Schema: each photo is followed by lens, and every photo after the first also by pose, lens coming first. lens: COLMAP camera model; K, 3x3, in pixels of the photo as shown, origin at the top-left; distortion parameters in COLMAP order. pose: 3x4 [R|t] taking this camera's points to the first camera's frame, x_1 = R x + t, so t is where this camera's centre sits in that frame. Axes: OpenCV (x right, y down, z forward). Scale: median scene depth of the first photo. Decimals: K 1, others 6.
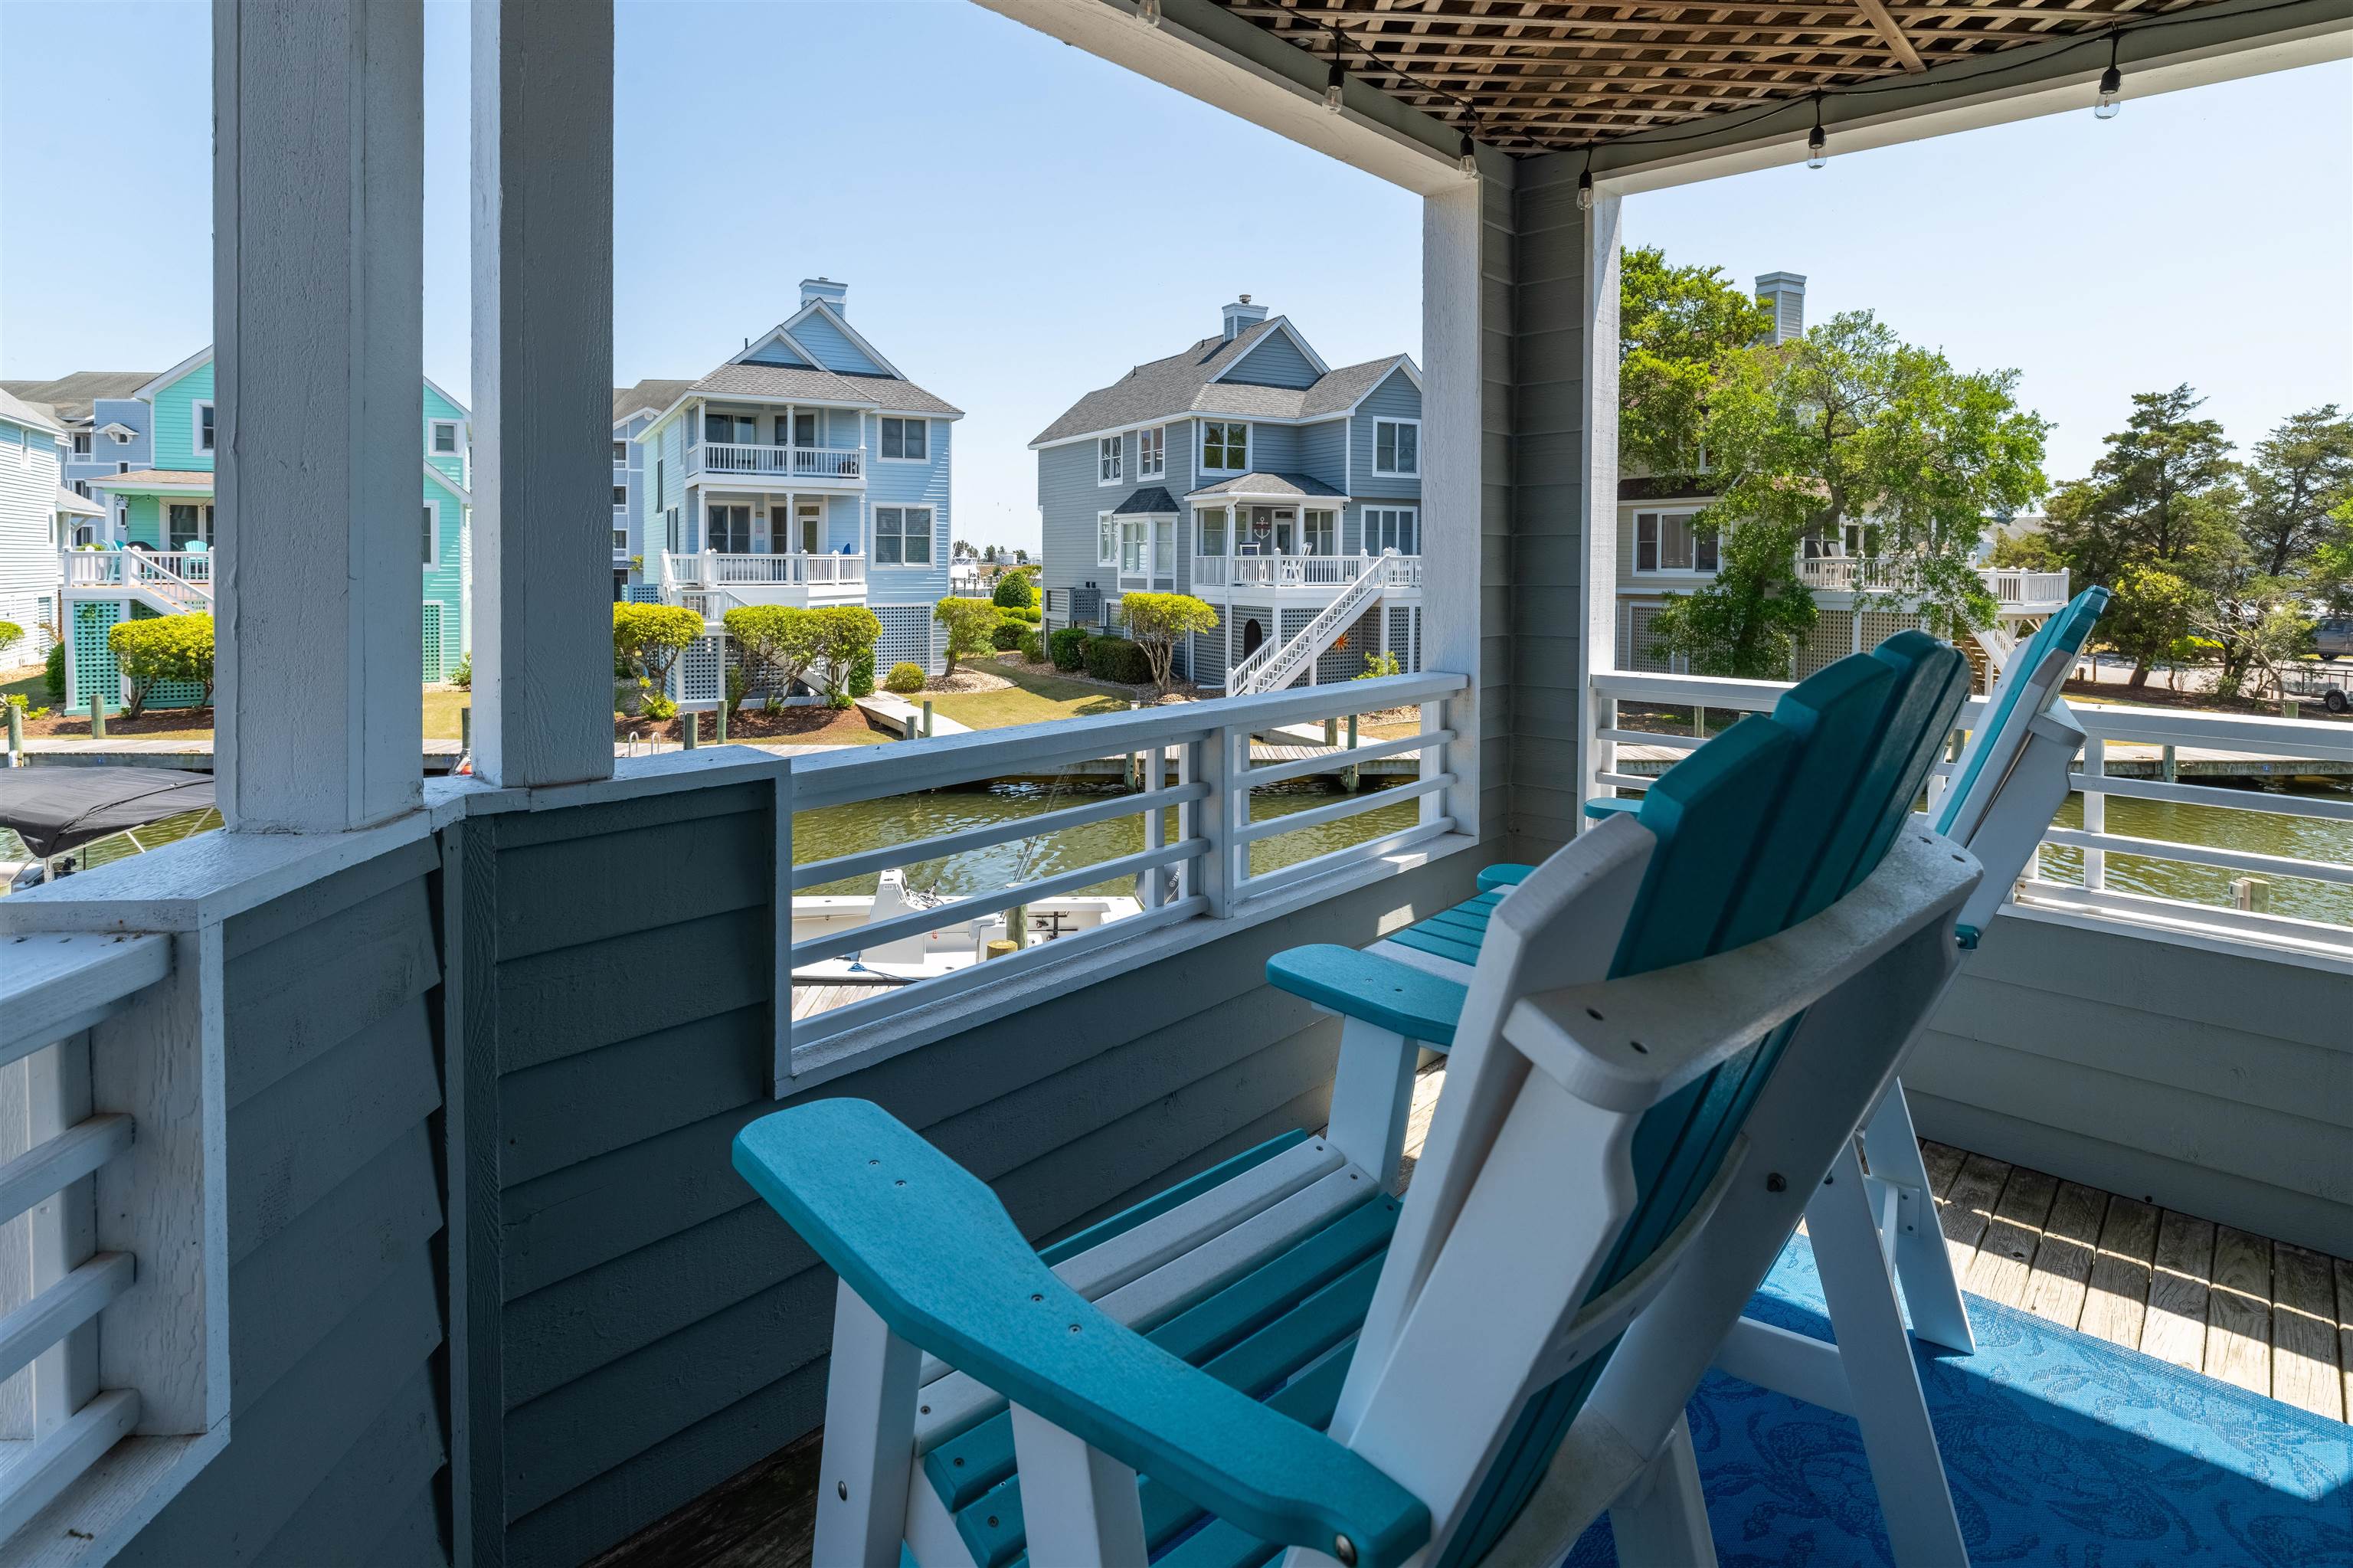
lens RADIAL K [[1137.1, 0, 1185.9], [0, 1137.1, 751.0], [0, 0, 1]] dist [0.000301, -0.000103]
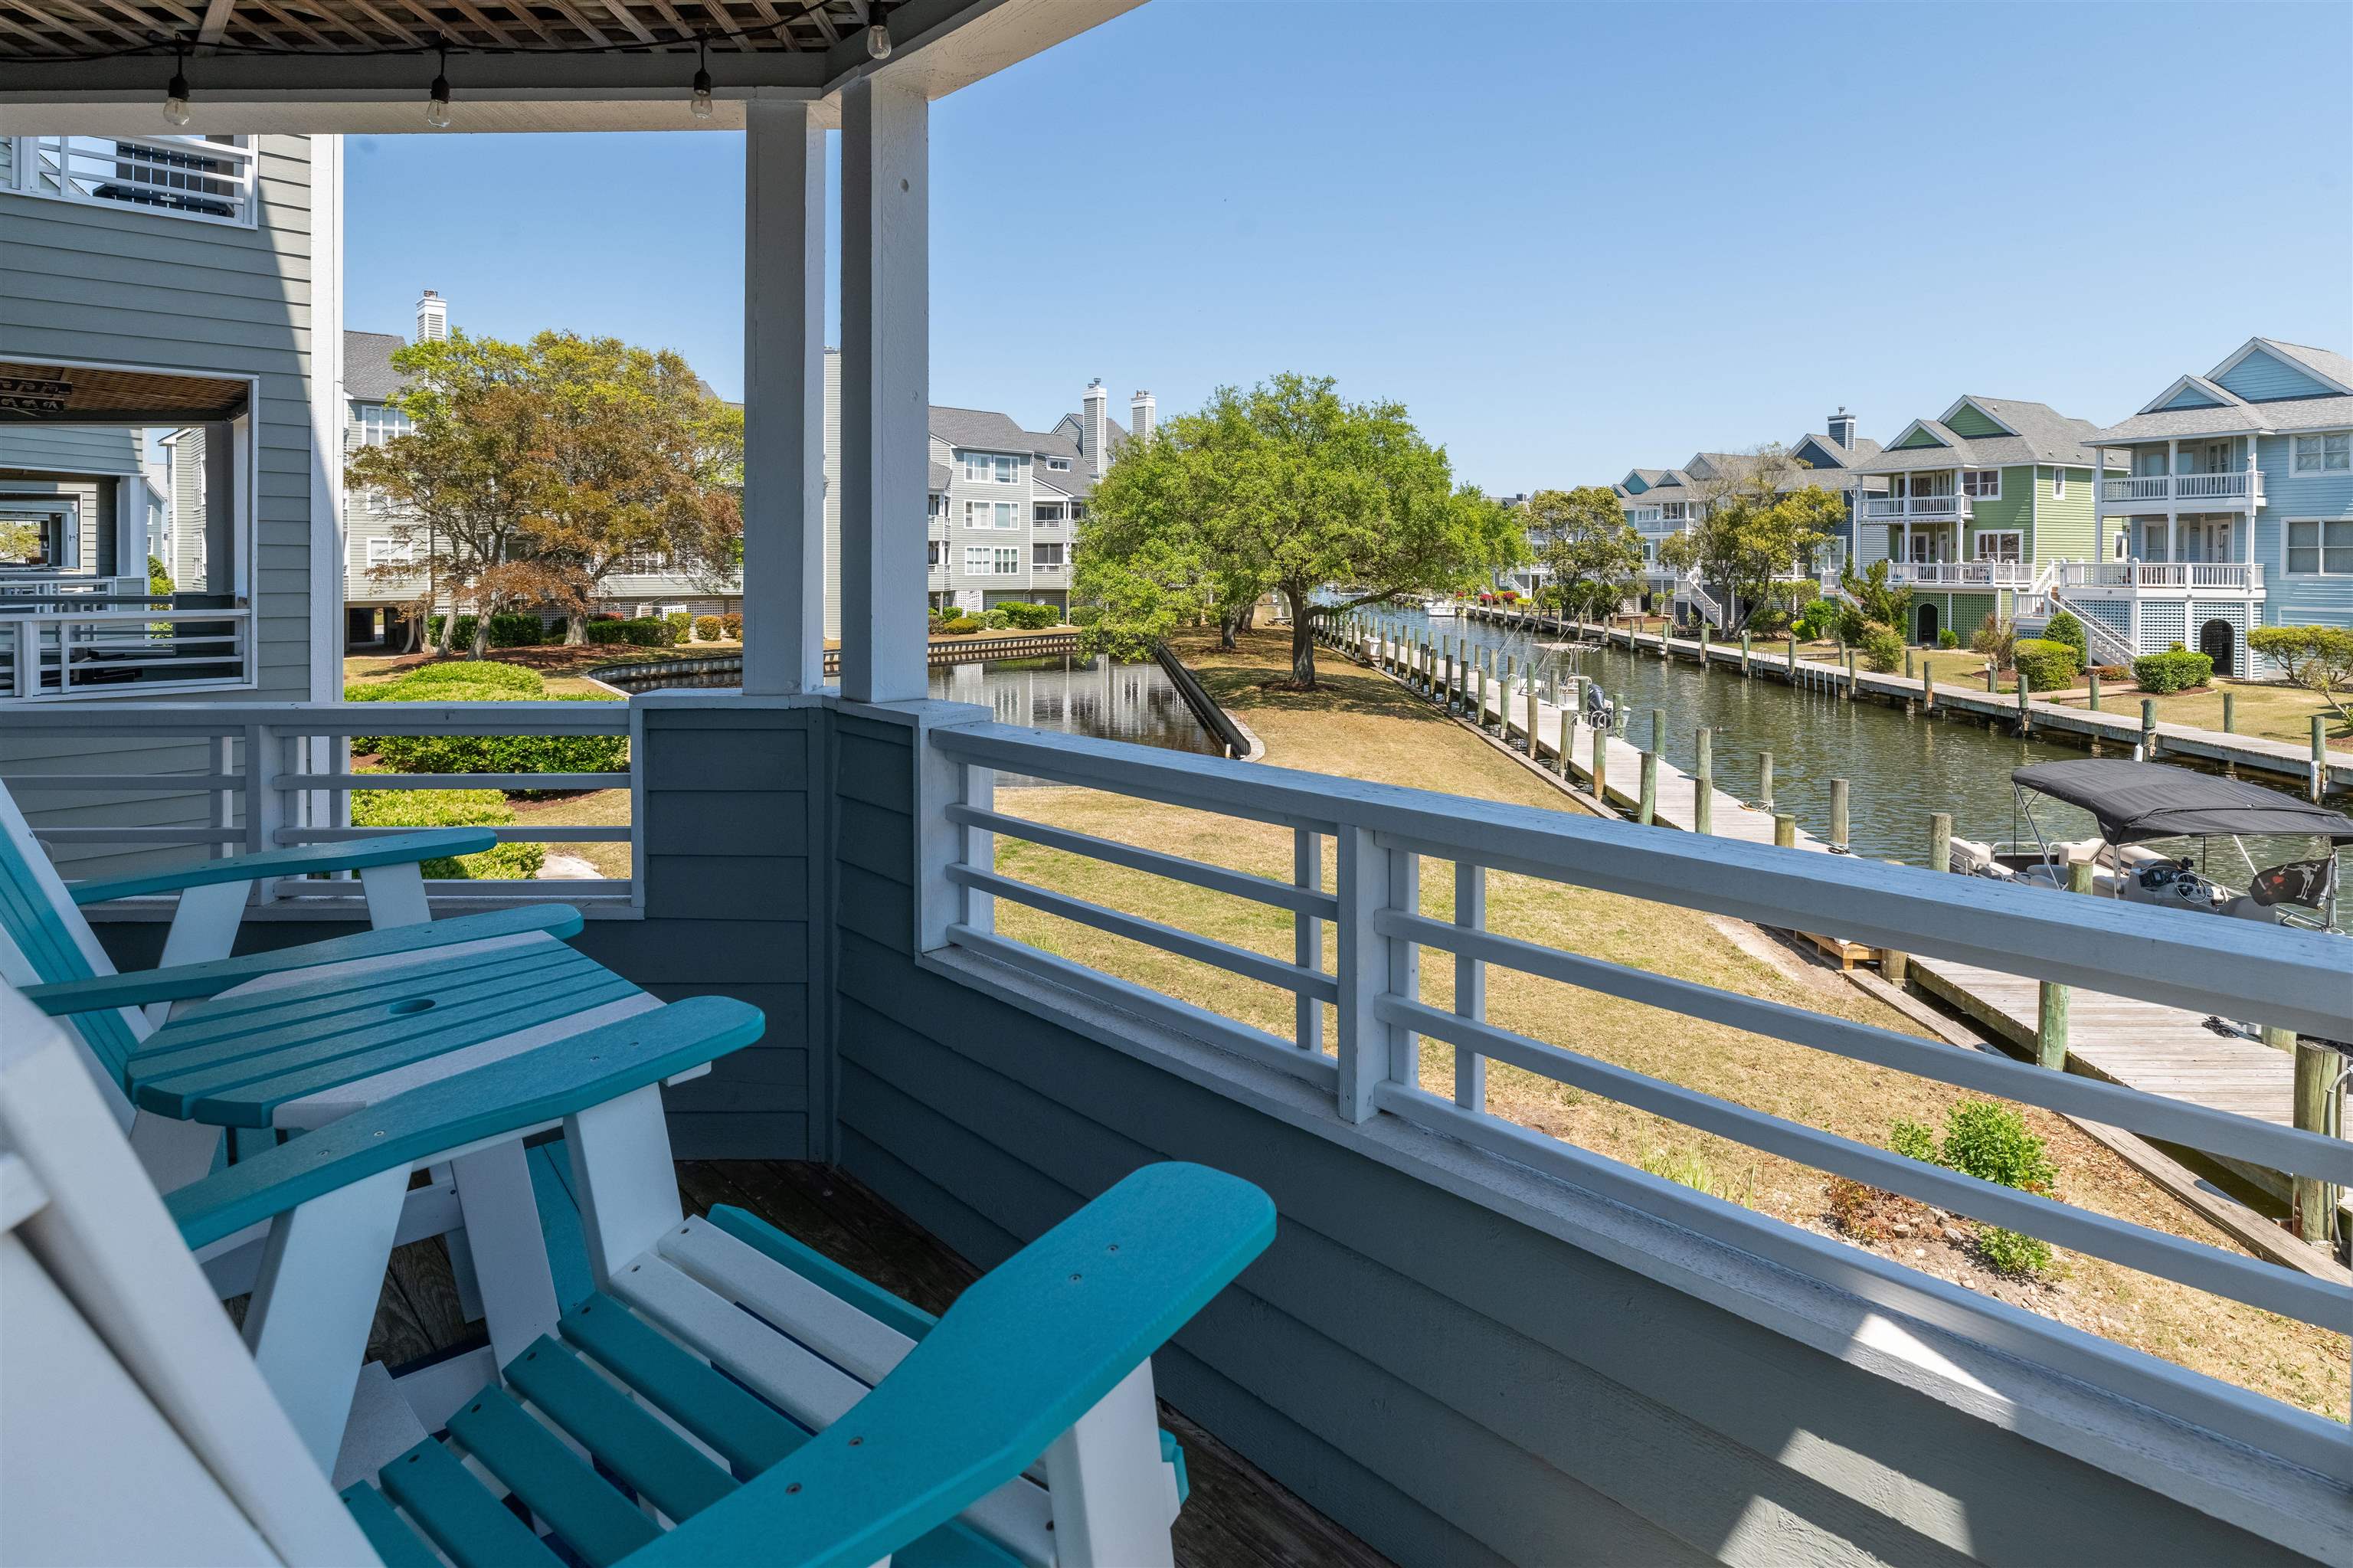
lens RADIAL K [[1164.7, 0, 1188.6], [0, 1164.7, 750.3], [0, 0, 1]] dist [0.001858, 0.000255]
pose [[-0.015557, 0.164181, -0.986308, 1.242316], [-0.179279, 0.969983, 0.164292, -0.005295], [0.983675, 0.179380, 0.014344, 0.026280]]
